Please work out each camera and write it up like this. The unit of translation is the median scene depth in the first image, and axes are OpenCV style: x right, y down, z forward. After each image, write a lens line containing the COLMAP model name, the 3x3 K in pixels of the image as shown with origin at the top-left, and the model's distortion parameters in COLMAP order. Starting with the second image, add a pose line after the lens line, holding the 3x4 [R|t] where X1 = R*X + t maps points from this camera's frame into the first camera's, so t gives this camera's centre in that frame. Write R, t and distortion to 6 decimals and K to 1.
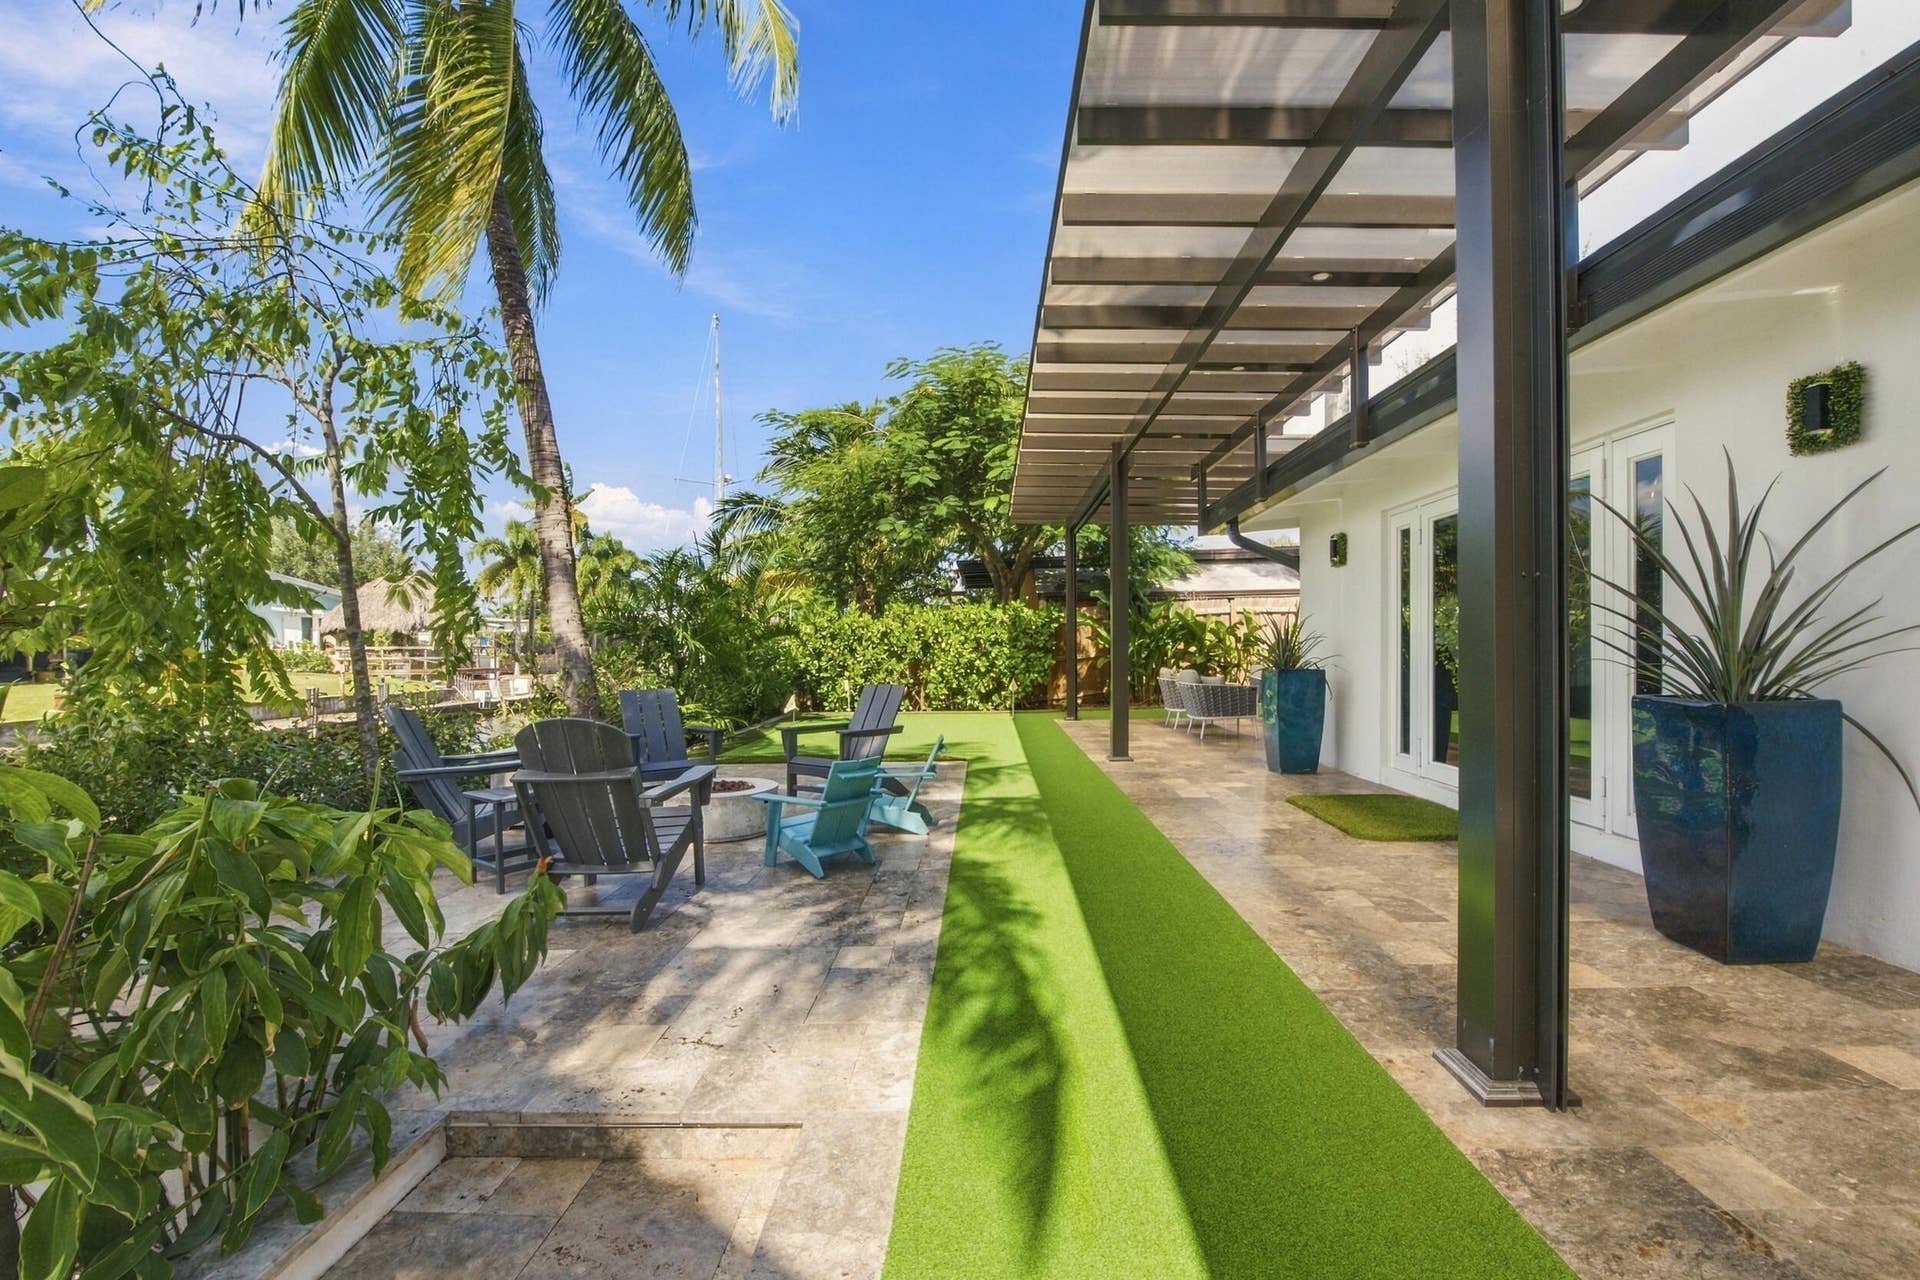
lens RADIAL K [[774.2, 0, 964.0], [0, 774.2, 648.2], [0, 0, 1]] dist [-0.016609, -0.002203]
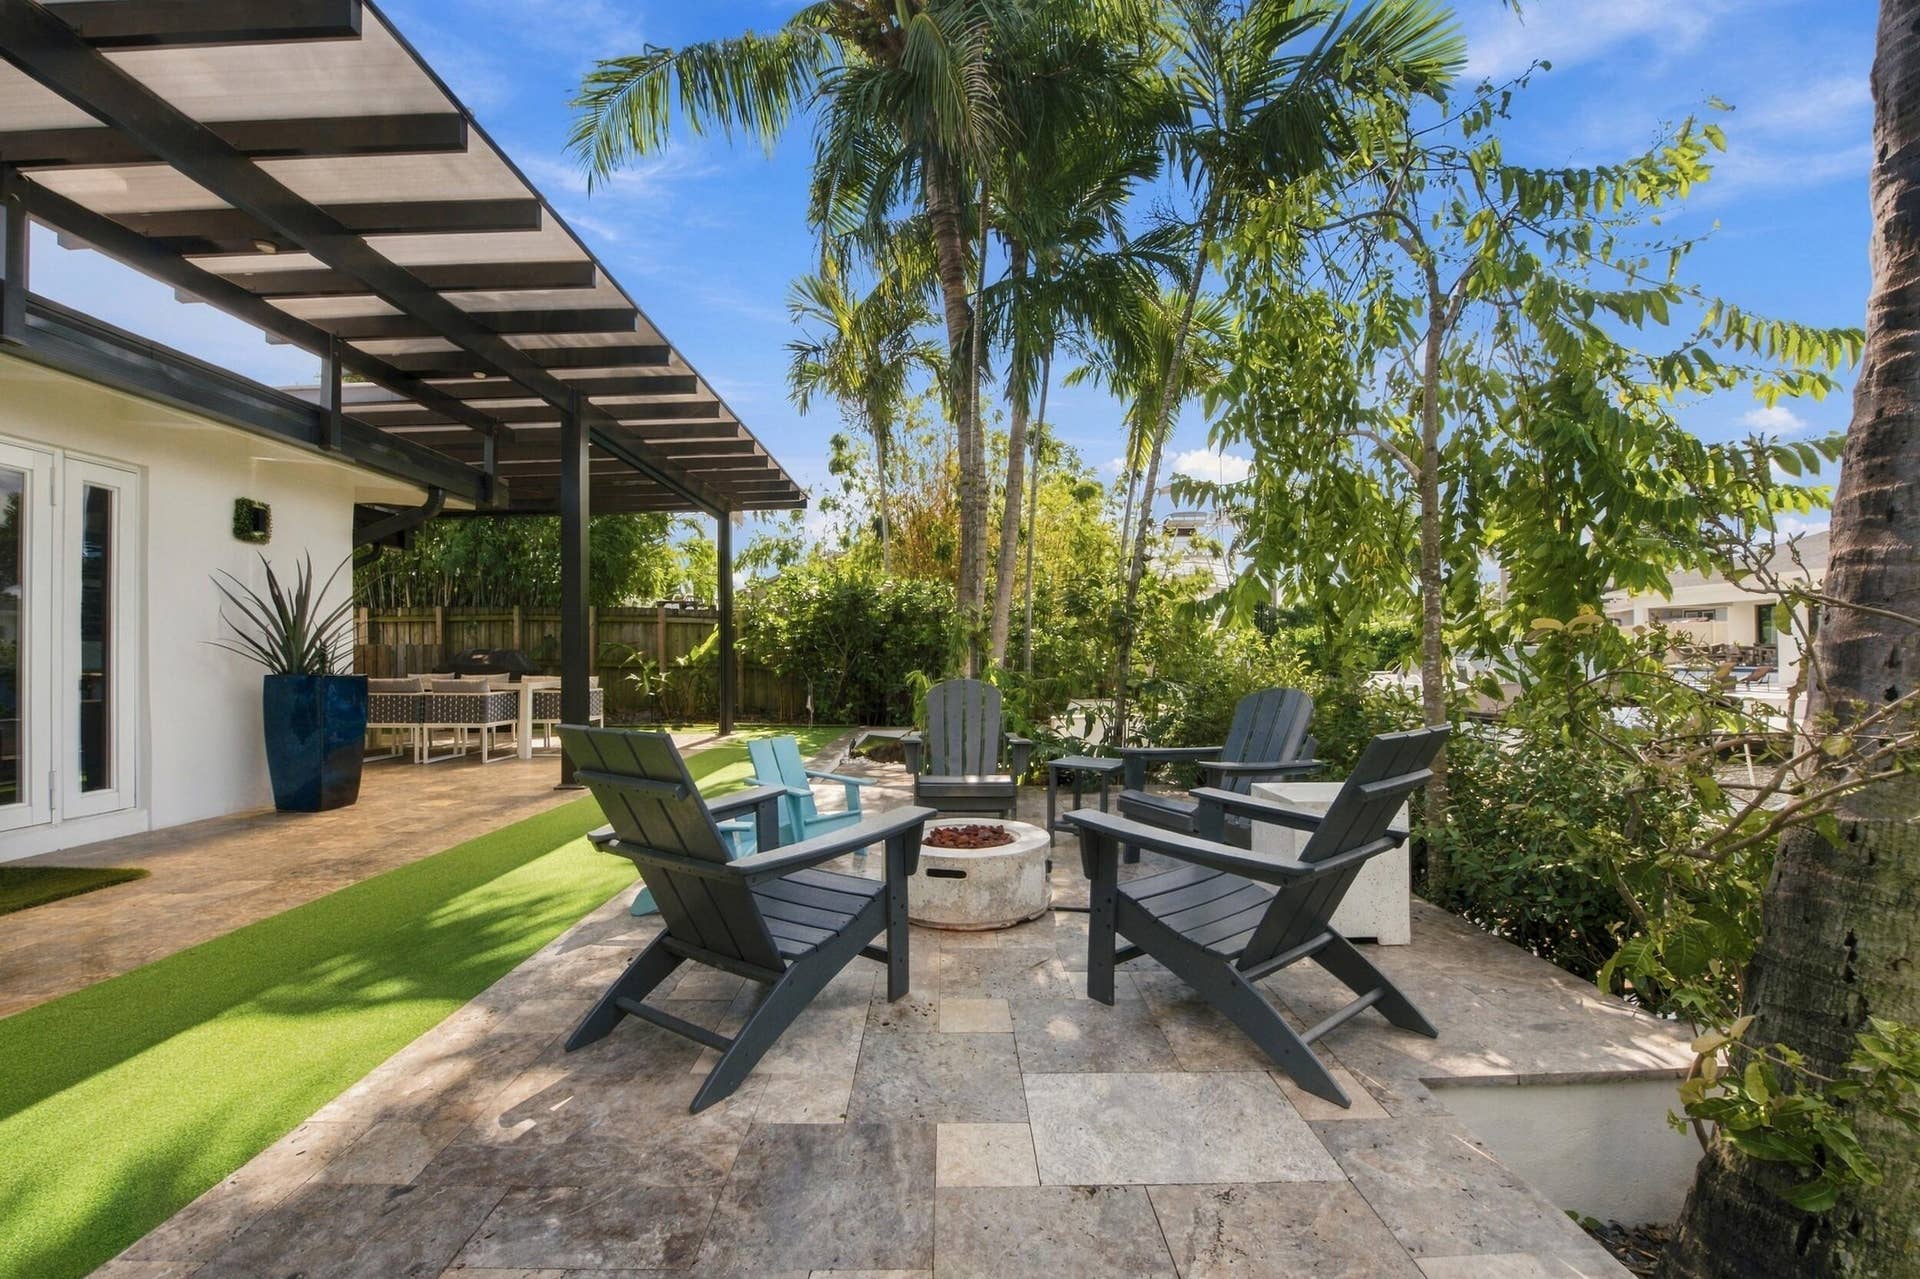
lens RADIAL K [[774.2, 0, 964.2], [0, 774.2, 646.8], [0, 0, 1]] dist [-0.016609, -0.002203]
pose [[-0.998290, 0.018188, -0.055546, -0.099729], [0.018939, 0.999736, -0.013028, 0.010214], [0.055294, -0.014057, -0.998371, 0.594621]]
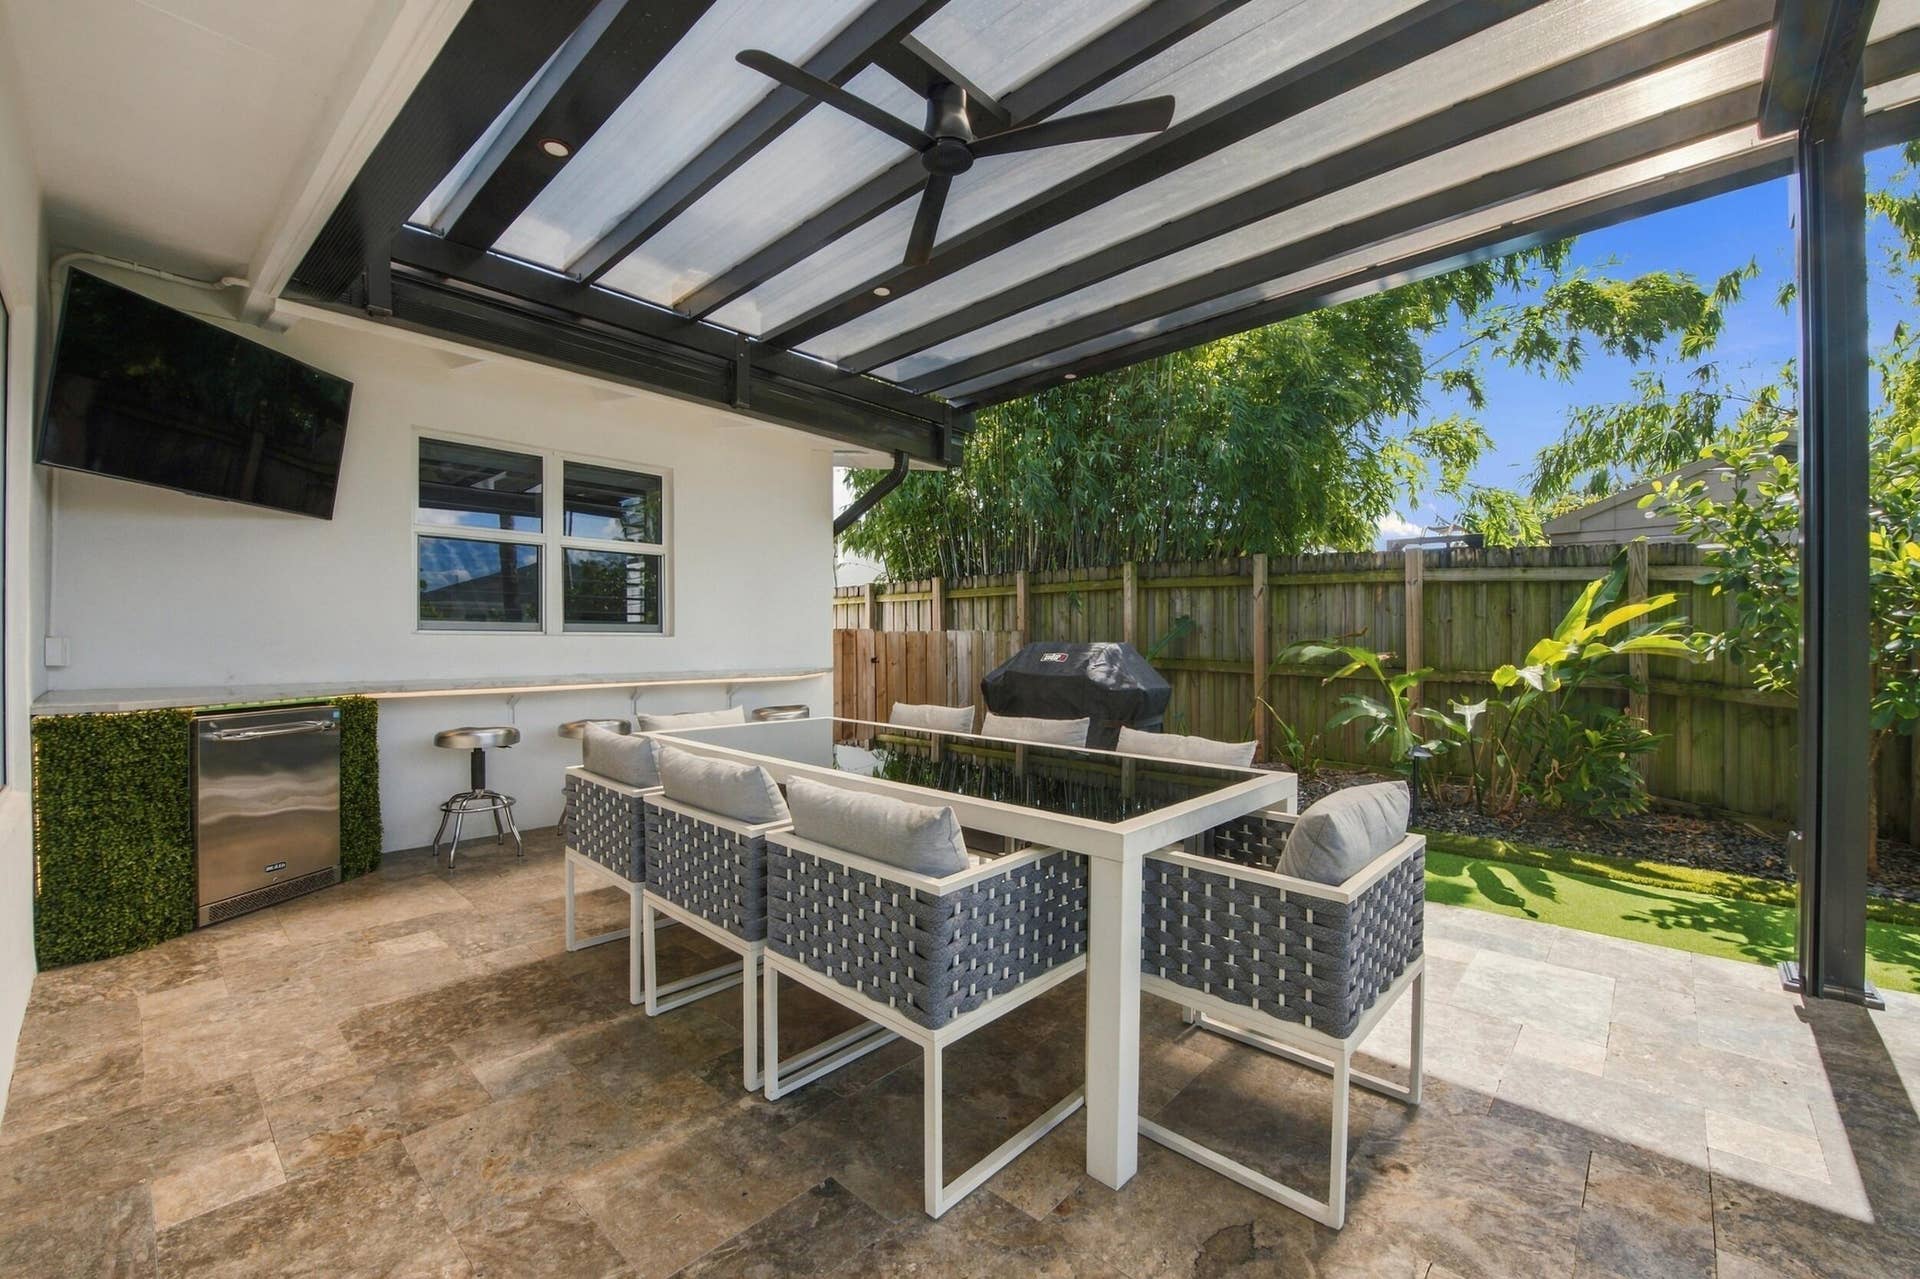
lens RADIAL K [[774.2, 0, 976.2], [0, 774.2, 645.1], [0, 0, 1]] dist [-0.016609, -0.002203]
pose [[-0.774396, 0.005041, 0.632681, 0.131684], [0.005381, 0.999985, -0.001380, -0.004869], [-0.632678, 0.002336, -0.774411, 0.118126]]
